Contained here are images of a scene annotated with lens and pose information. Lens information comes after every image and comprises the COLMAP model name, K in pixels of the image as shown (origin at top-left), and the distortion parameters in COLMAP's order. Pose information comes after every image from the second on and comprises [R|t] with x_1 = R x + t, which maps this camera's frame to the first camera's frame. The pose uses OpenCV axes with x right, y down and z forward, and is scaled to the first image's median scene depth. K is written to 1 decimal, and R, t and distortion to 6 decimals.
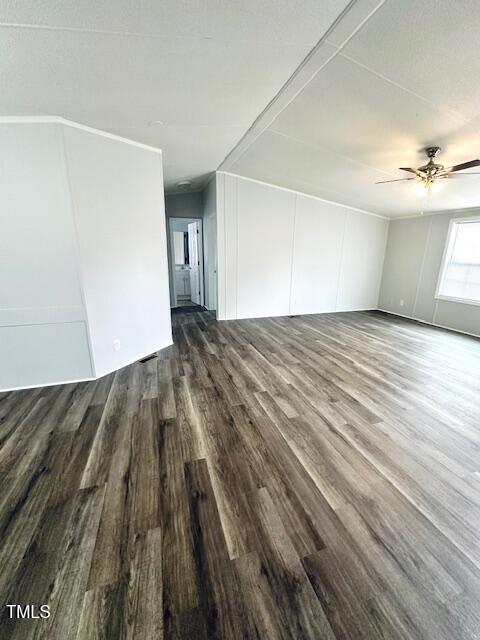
lens RADIAL K [[256.8, 0, 245.0], [0, 256.8, 321.4], [0, 0, 1]] dist [-0.003299, 0.001365]
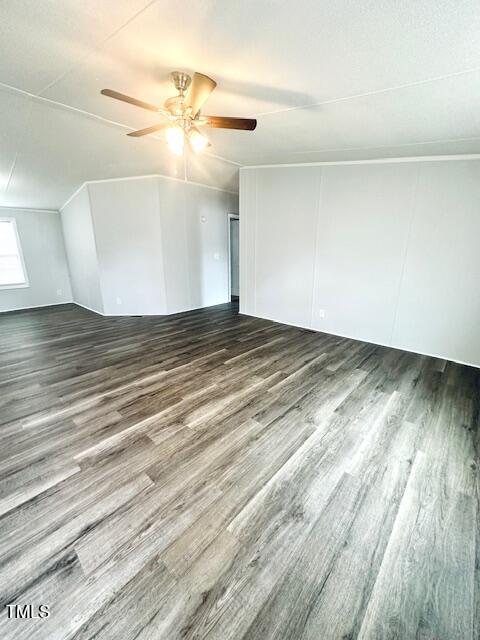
lens RADIAL K [[256.8, 0, 233.8], [0, 256.8, 316.0], [0, 0, 1]] dist [-0.003299, 0.001365]
pose [[0.457377, 0.203249, -0.865734, 1.105232], [-0.220318, 0.969079, 0.111114, -0.144660], [0.861549, 0.139916, 0.488014, 0.668013]]
